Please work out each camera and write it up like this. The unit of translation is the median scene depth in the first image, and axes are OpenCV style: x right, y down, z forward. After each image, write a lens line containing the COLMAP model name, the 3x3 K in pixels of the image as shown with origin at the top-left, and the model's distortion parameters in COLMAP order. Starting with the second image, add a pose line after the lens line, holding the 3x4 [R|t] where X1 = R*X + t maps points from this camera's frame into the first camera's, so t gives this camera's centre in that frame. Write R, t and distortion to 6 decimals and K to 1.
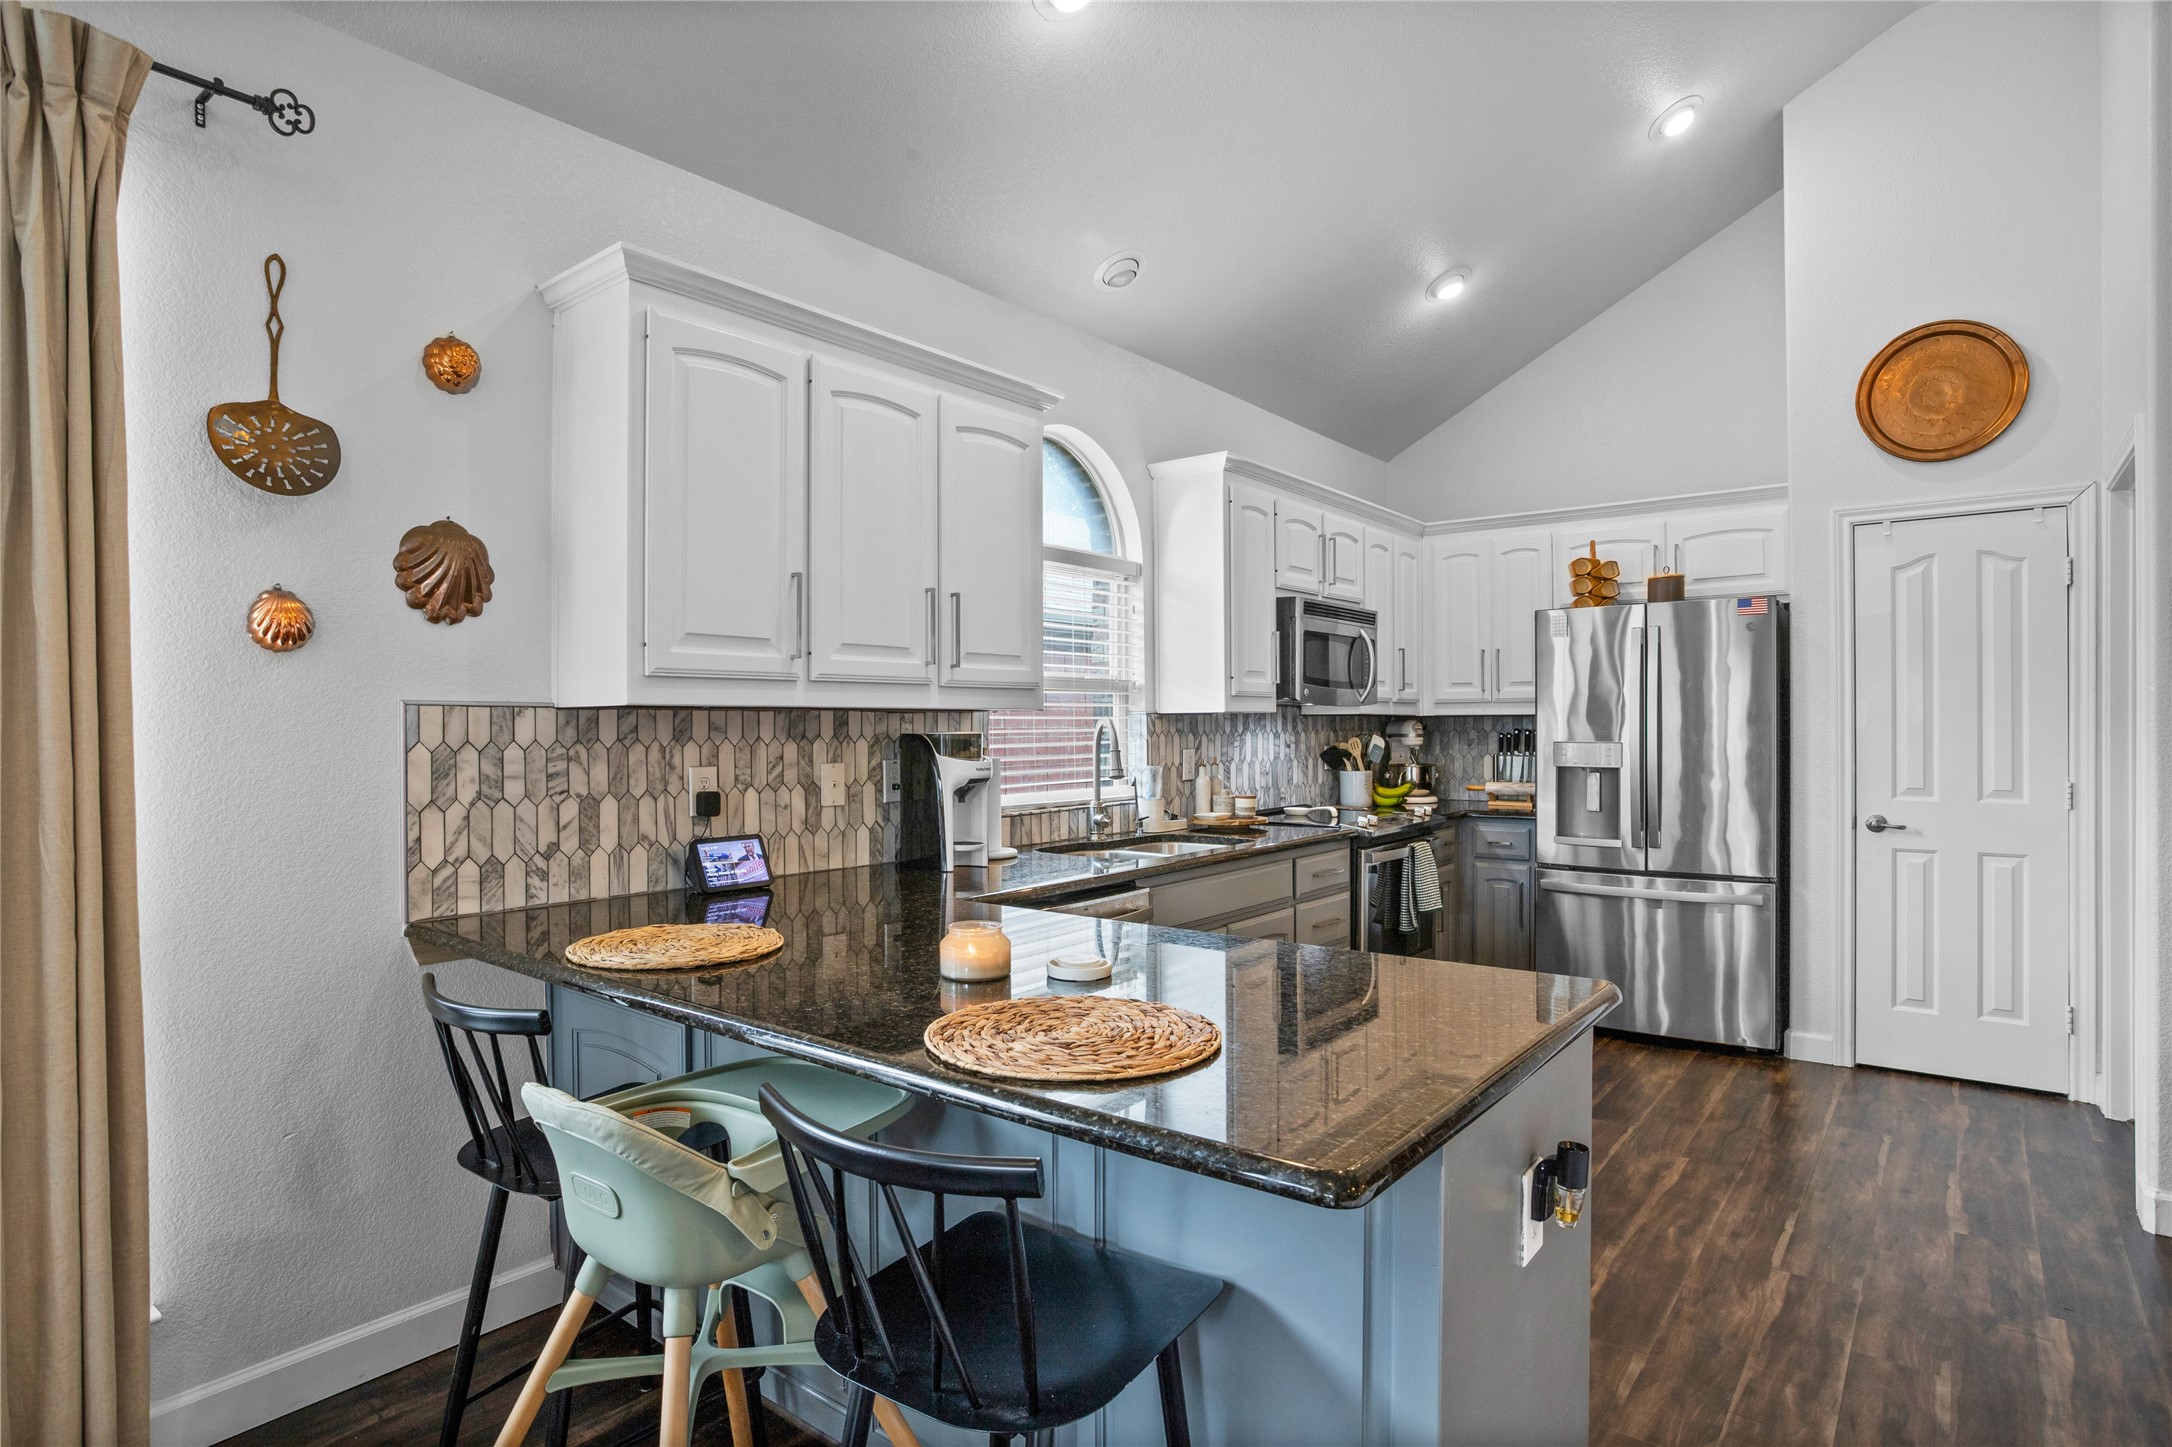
lens RADIAL K [[1142.9, 0, 1065.4], [0, 1142.9, 727.7], [0, 0, 1]] dist [-0.075342, 0.037634]
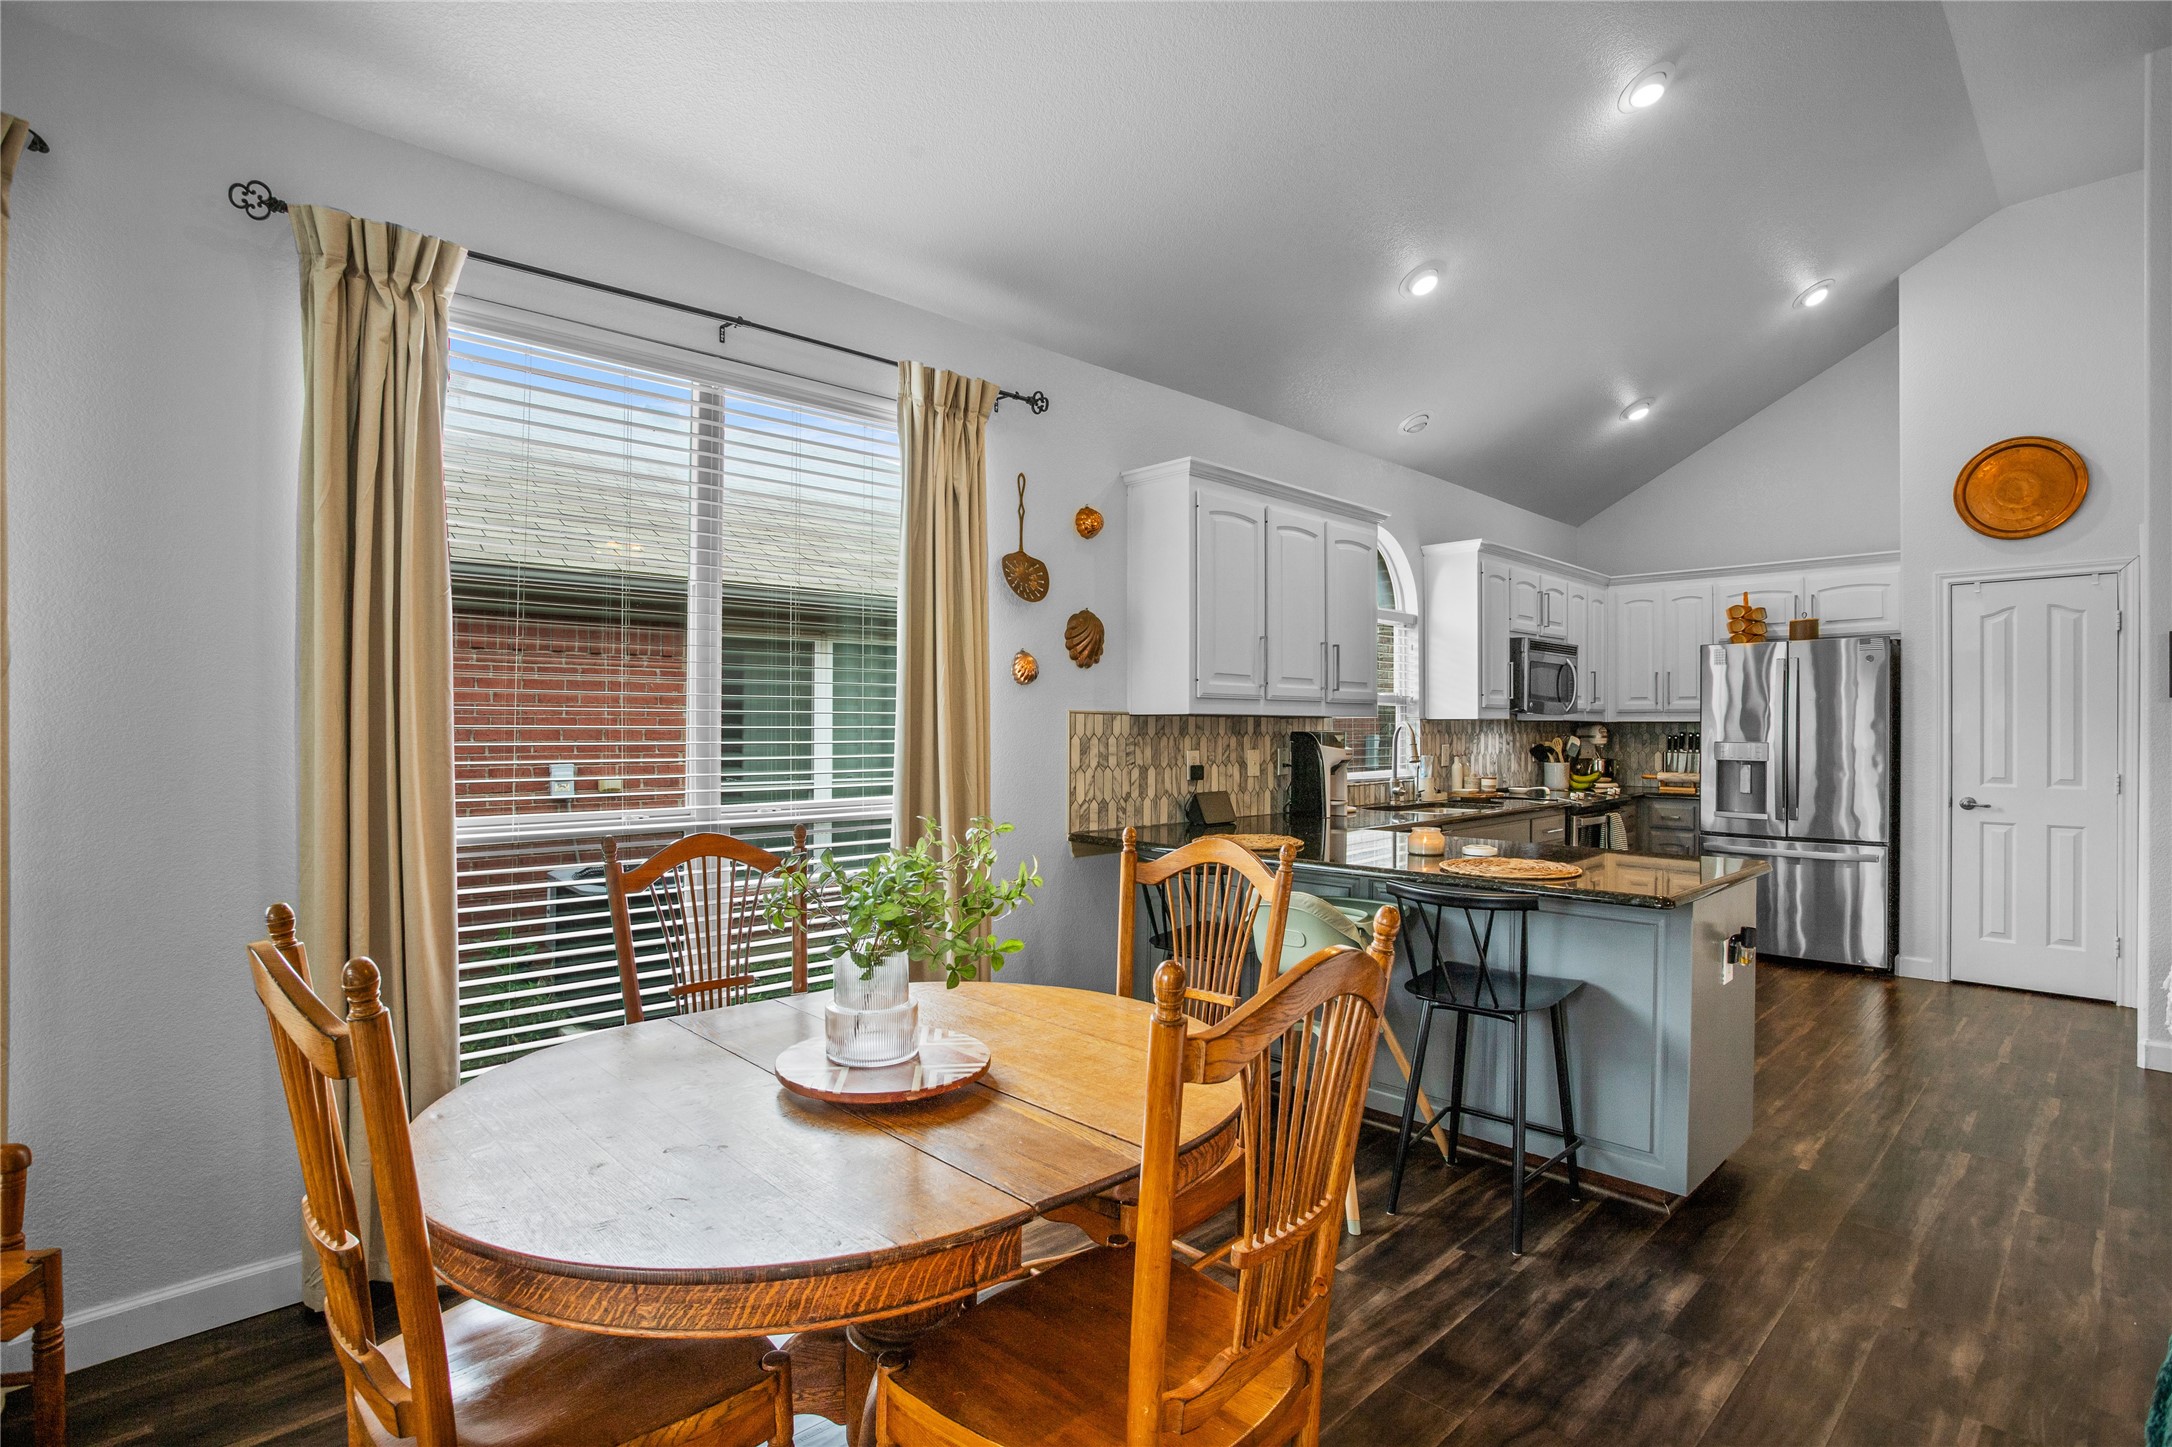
lens RADIAL K [[1064.5, 0, 1068.3], [0, 1064.5, 728.3], [0, 0, 1]] dist [-0.070898, 0.029622]
pose [[0.991587, 0.007145, -0.129245, -0.221244], [-0.007225, 0.999974, -0.000155, 0.002556], [0.129240, 0.001088, 0.991613, -0.427741]]
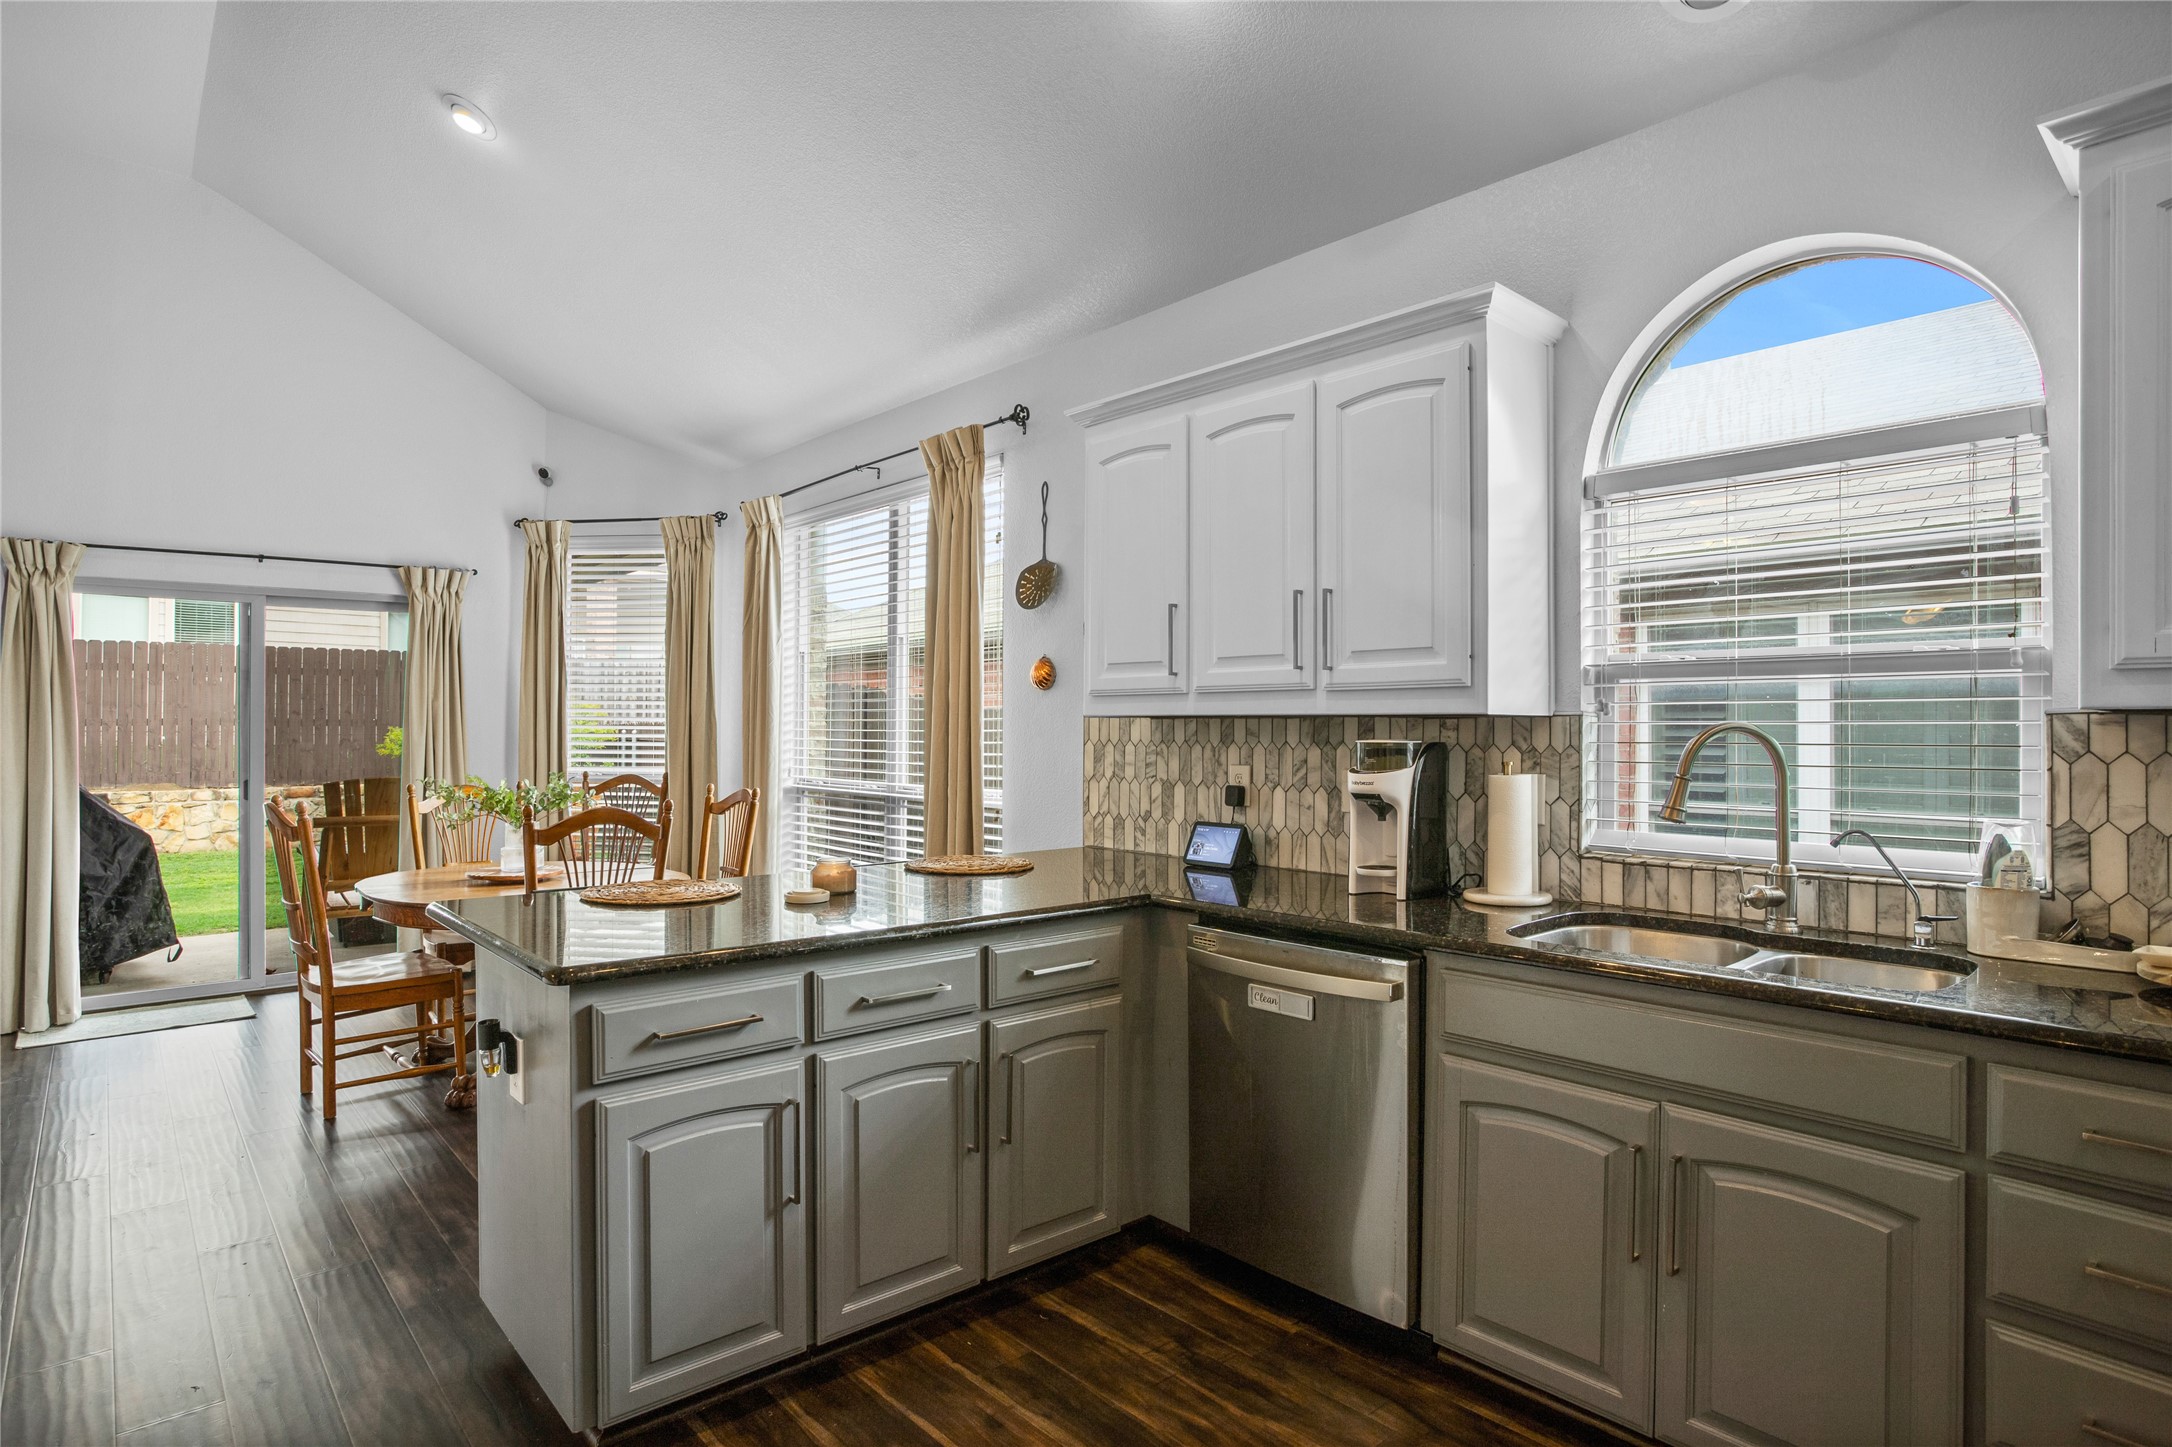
lens RADIAL K [[1142.9, 0, 1065.4], [0, 1142.9, 727.7], [0, 0, 1]] dist [-0.075342, 0.037634]
pose [[-0.161267, 0.001821, -0.986909, 0.672134], [-0.006532, 0.999974, 0.002913, -0.005697], [0.986889, 0.006917, -0.161251, 0.748079]]
